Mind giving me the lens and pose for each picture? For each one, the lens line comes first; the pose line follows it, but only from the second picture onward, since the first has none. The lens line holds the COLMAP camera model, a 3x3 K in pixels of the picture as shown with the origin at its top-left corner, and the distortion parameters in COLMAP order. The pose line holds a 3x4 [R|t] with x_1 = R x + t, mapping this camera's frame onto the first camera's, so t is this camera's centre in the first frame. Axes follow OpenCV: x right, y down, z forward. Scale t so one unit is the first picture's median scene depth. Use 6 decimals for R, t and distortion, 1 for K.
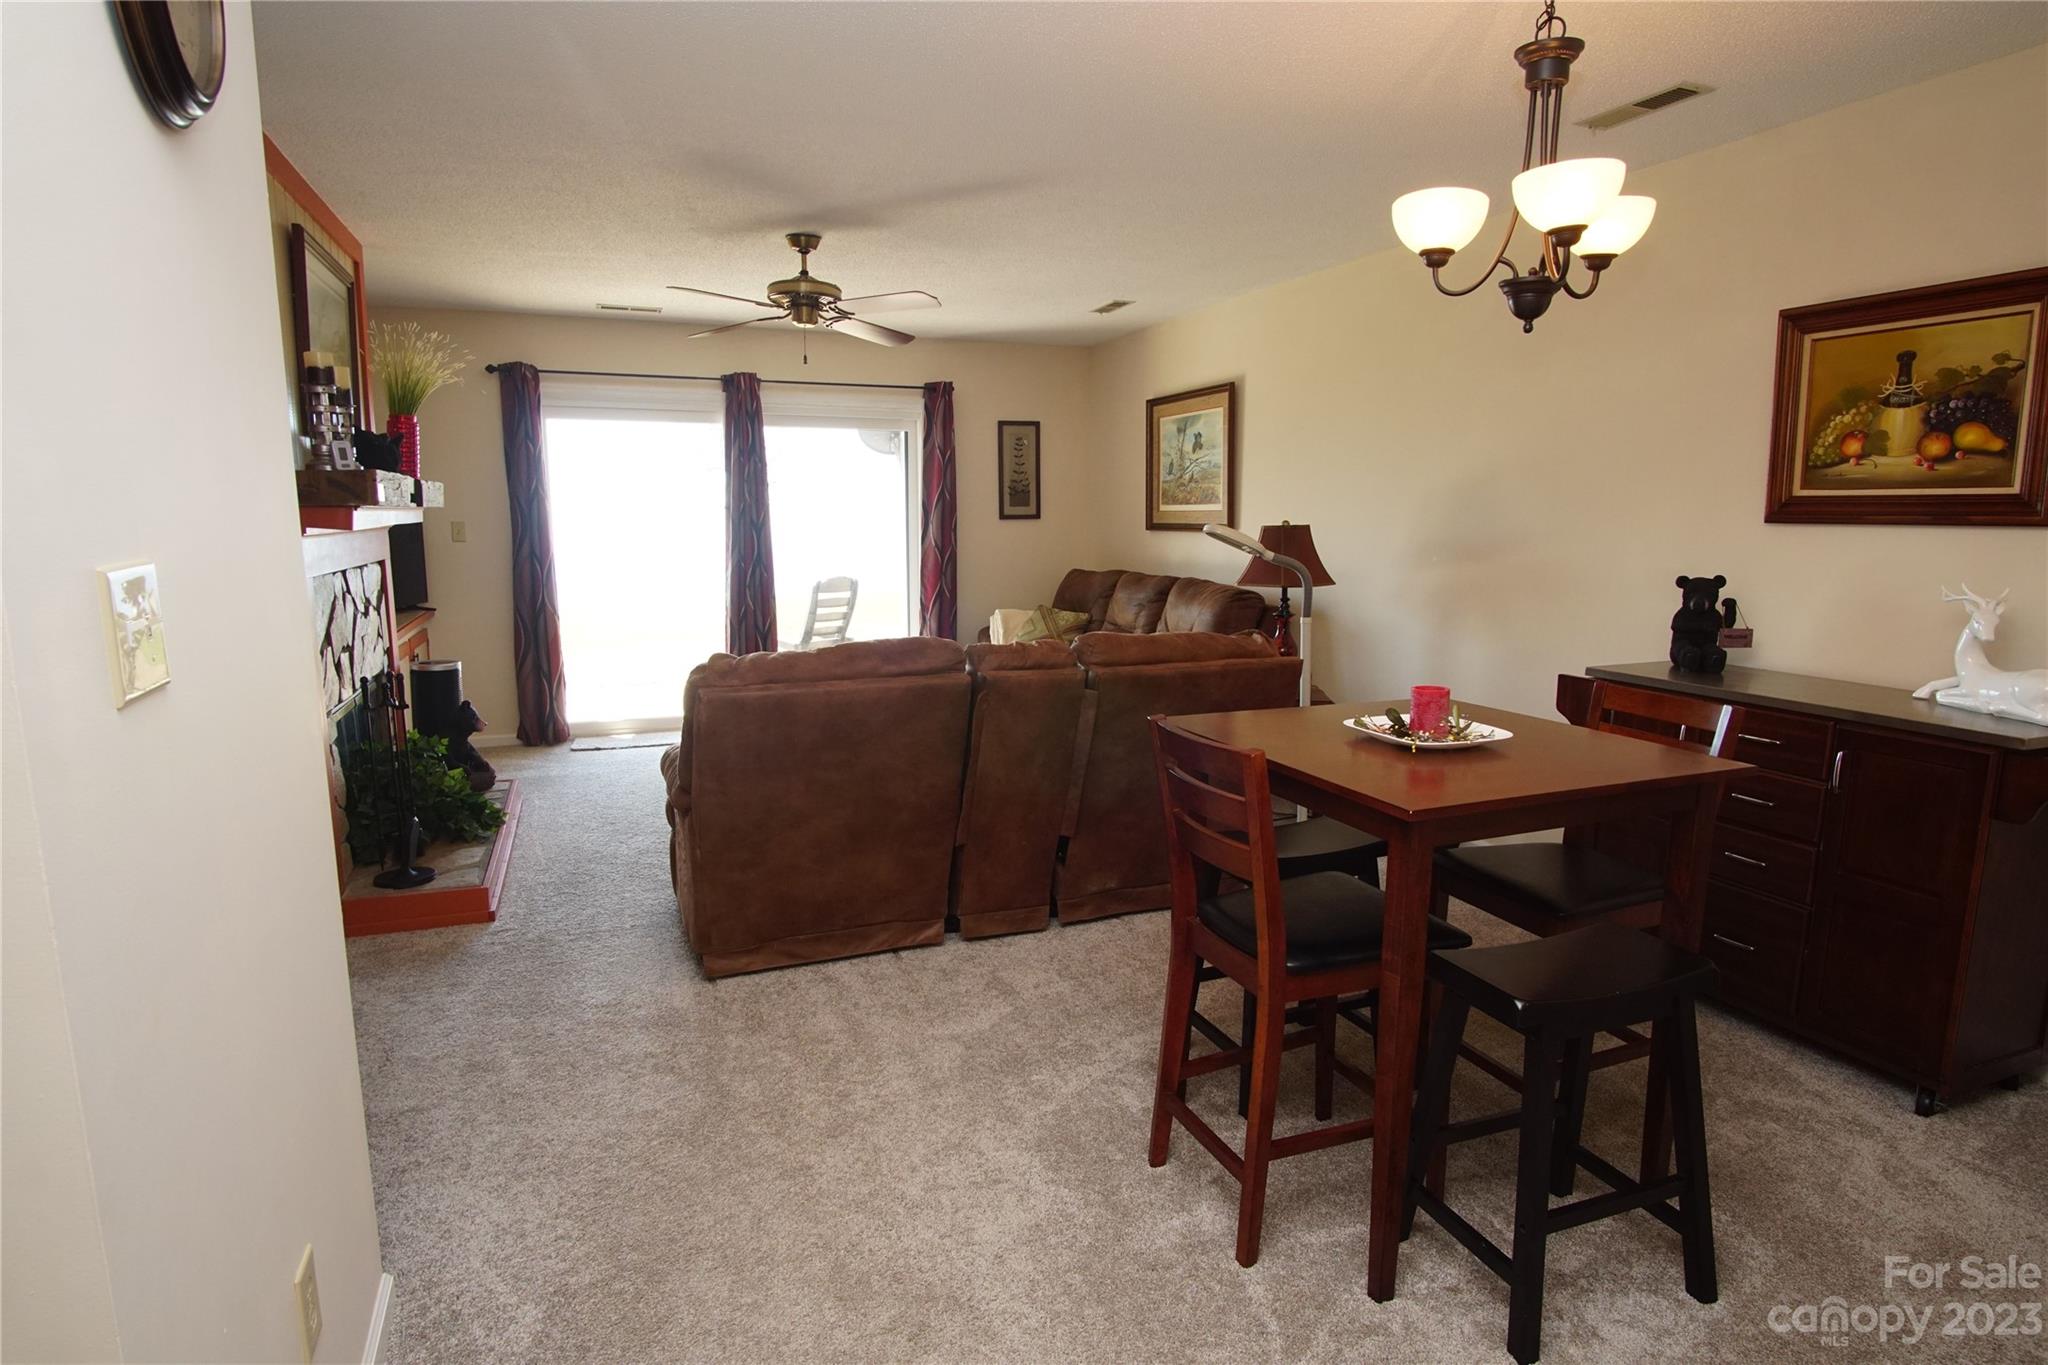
lens RADIAL K [[1094.7, 0, 1018.8], [0, 1094.7, 689.9], [0, 0, 1]] dist [-0.036250, 0.011053]
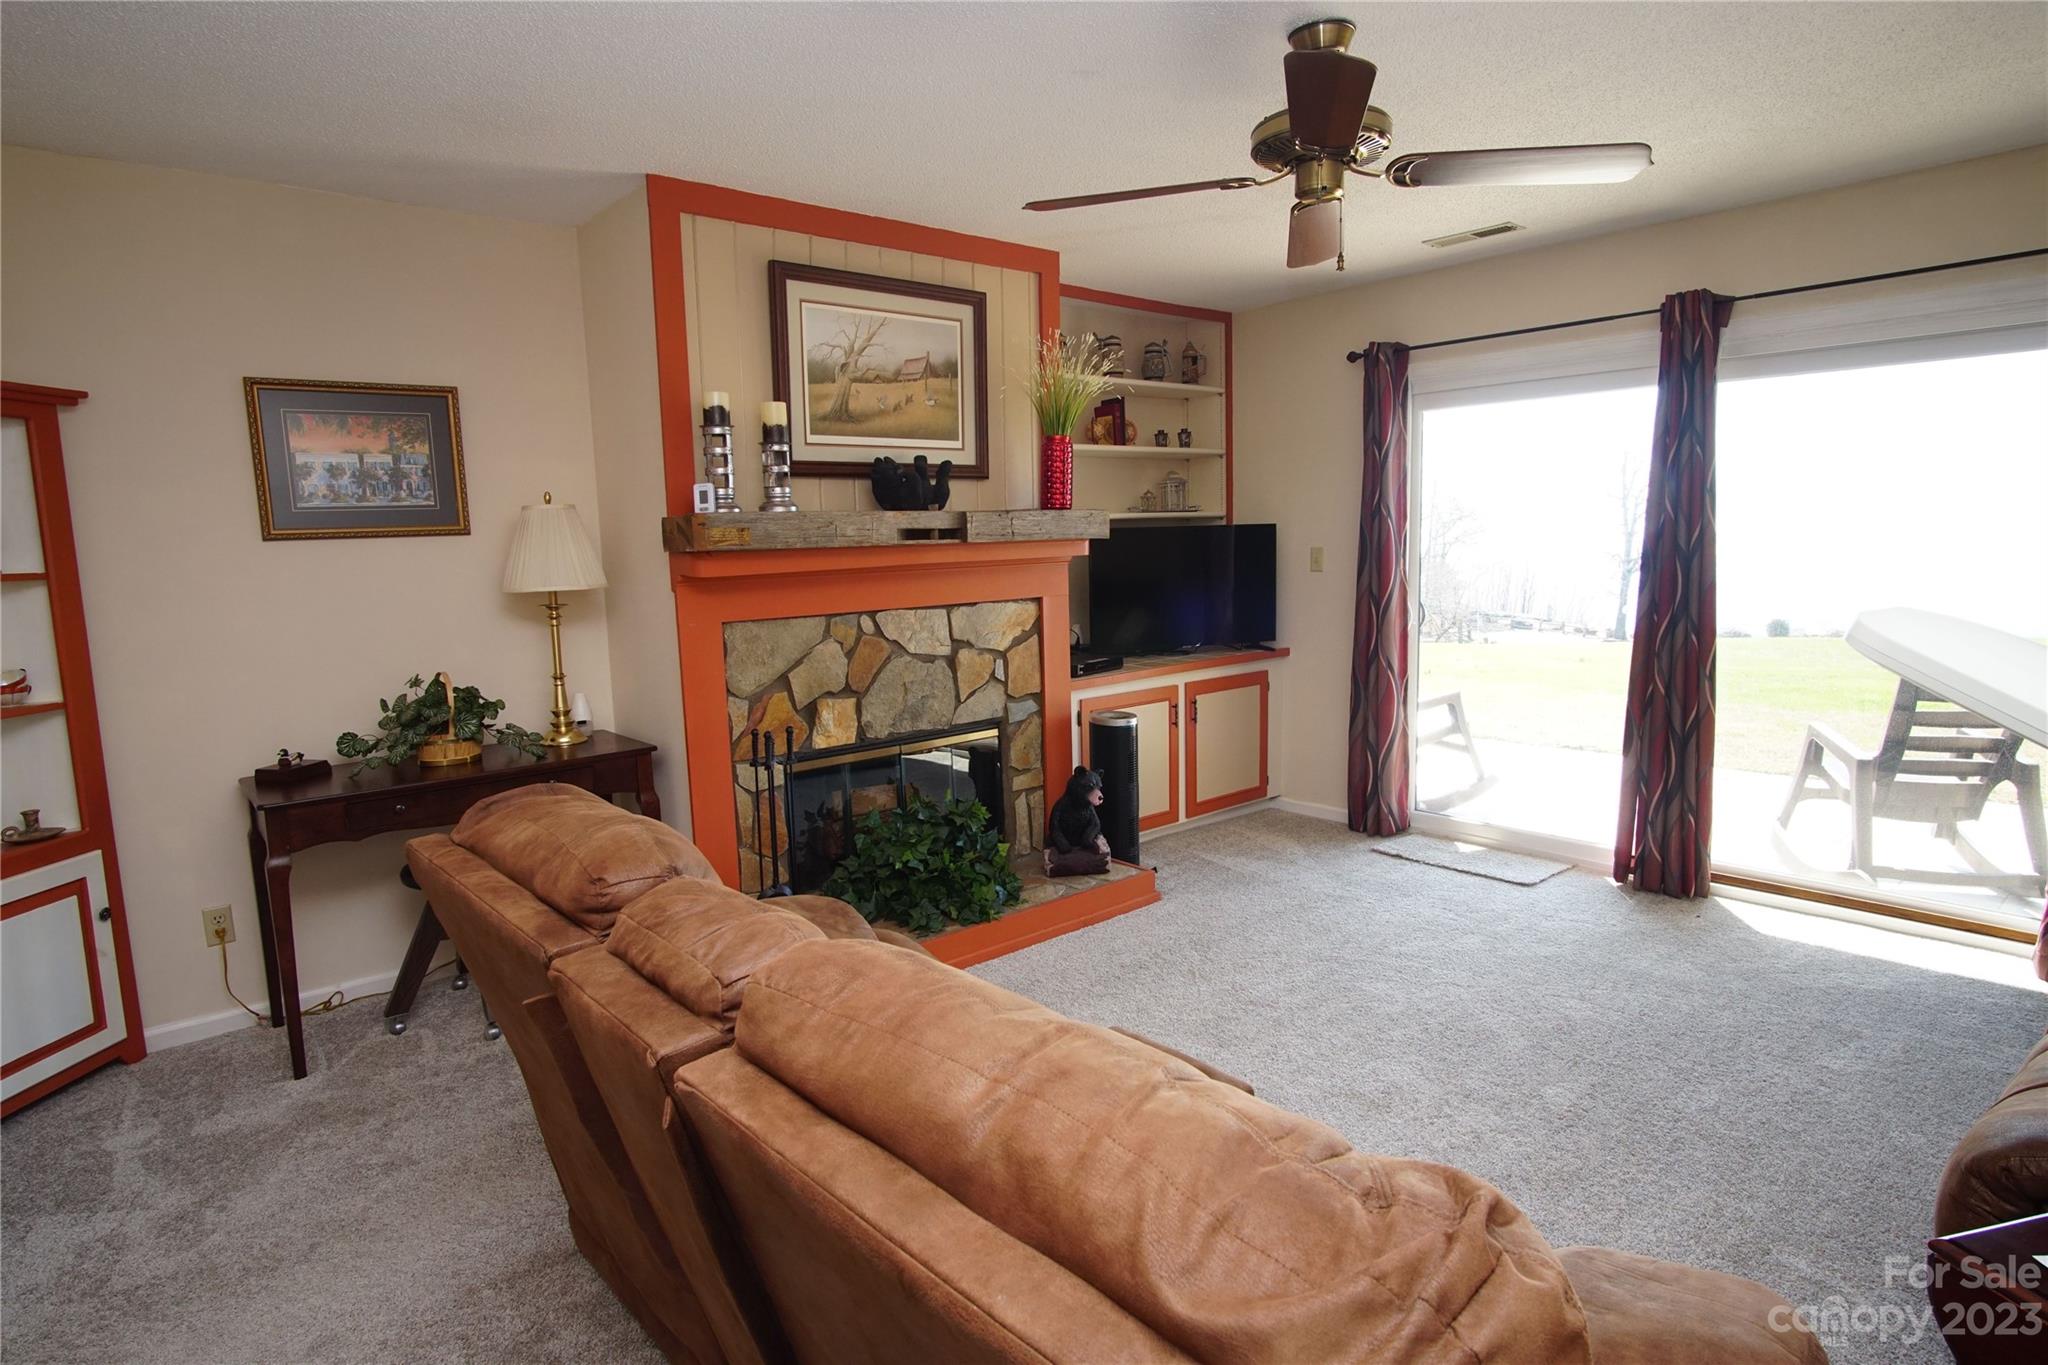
lens RADIAL K [[1094.7, 0, 1018.8], [0, 1094.7, 689.9], [0, 0, 1]] dist [-0.036250, 0.011053]
pose [[0.330058, 0.108714, -0.937680, 0.201293], [-0.119440, 0.990172, 0.072757, -0.079319], [0.936374, 0.087982, 0.339799, 0.499658]]
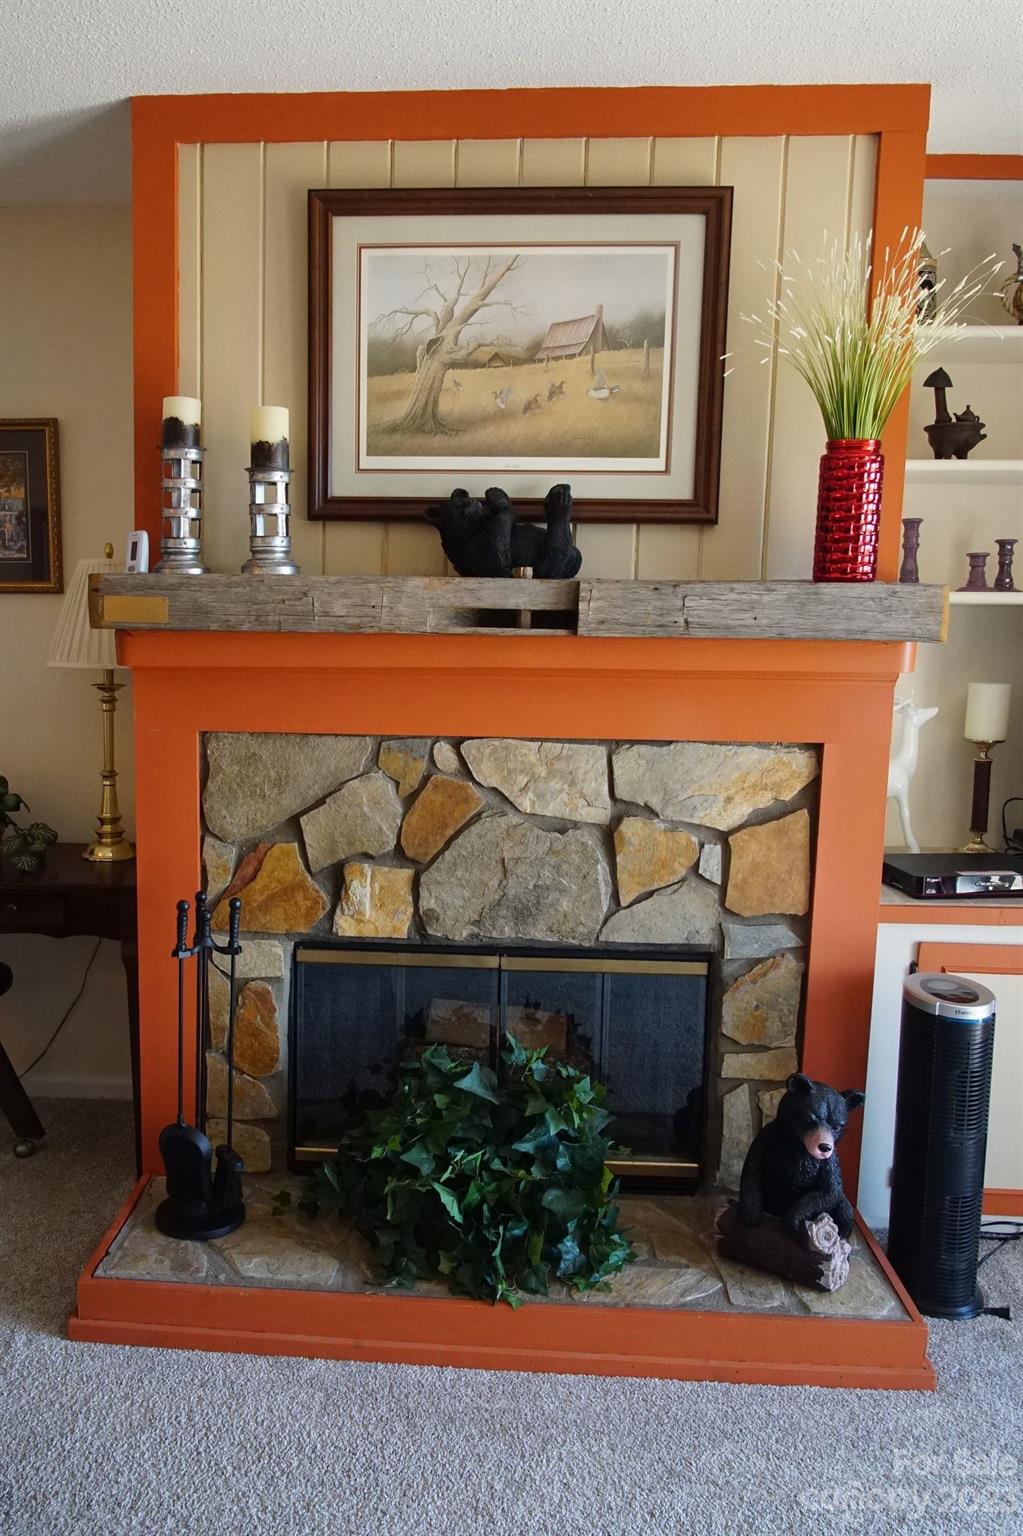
lens RADIAL K [[1165.7, 0, 510.7], [0, 1165.7, 763.6], [0, 0, 1]] dist [-0.030718, -0.007972]
pose [[-0.422584, 0.100861, -0.900694, -0.037500], [-0.165218, 0.968564, 0.185977, -0.136504], [0.891138, 0.227402, -0.392635, 0.795760]]
